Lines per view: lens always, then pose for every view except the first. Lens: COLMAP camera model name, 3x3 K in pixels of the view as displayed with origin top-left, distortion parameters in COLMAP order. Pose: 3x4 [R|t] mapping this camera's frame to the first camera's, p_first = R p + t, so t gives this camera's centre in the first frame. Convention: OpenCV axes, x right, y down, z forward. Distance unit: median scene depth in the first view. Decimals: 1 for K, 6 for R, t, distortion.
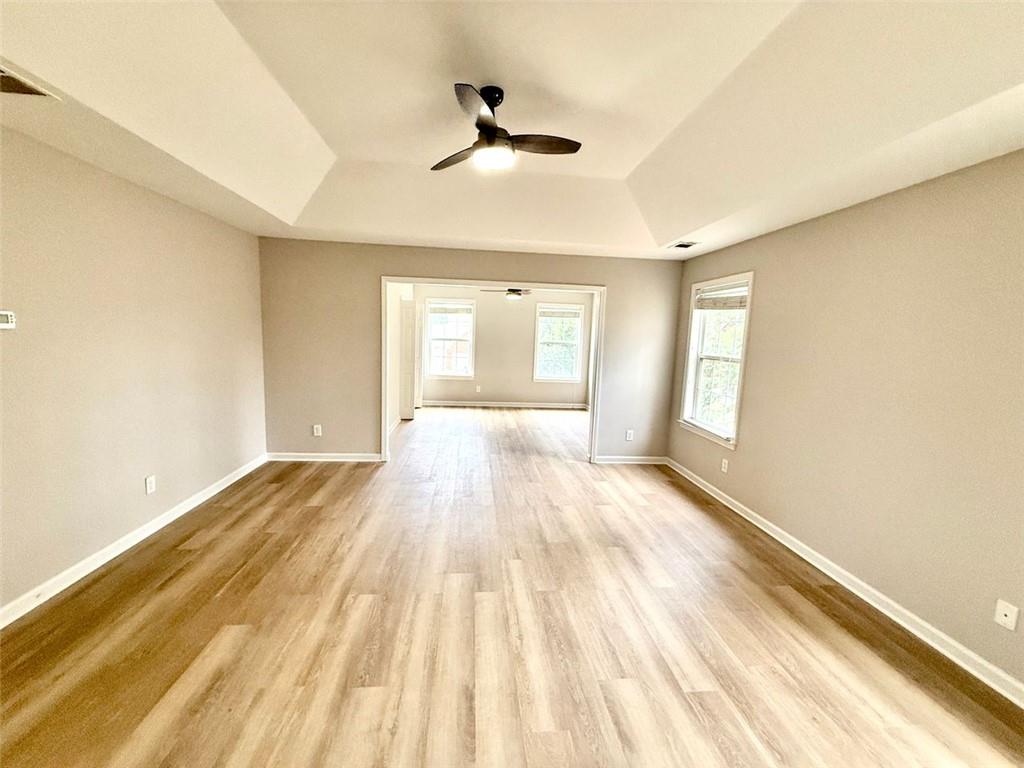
lens RADIAL K [[408.8, 0, 509.2], [0, 408.8, 384.3], [0, 0, 1]] dist [-0.000609, 0.000488]
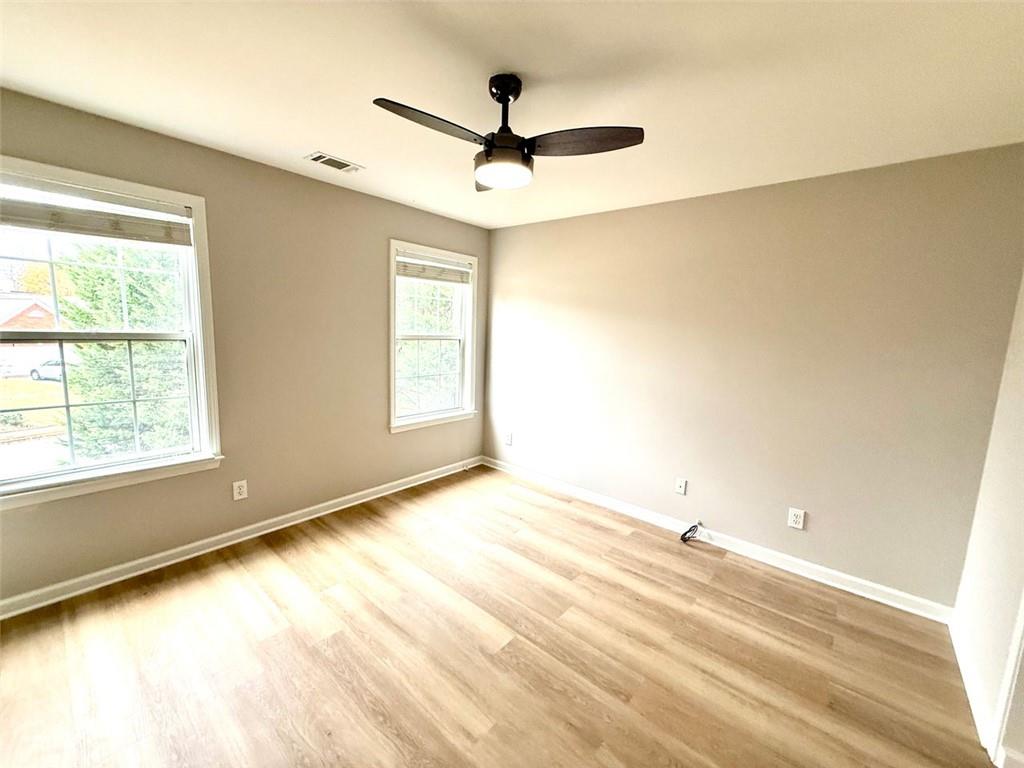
lens RADIAL K [[408.8, 0, 509.2], [0, 408.8, 384.3], [0, 0, 1]] dist [-0.000609, 0.000488]
pose [[0.718068, -0.107142, 0.687676, -0.325862], [0.076231, 0.994242, 0.075306, -0.188937], [-0.691785, -0.001652, 0.722102, 1.503492]]
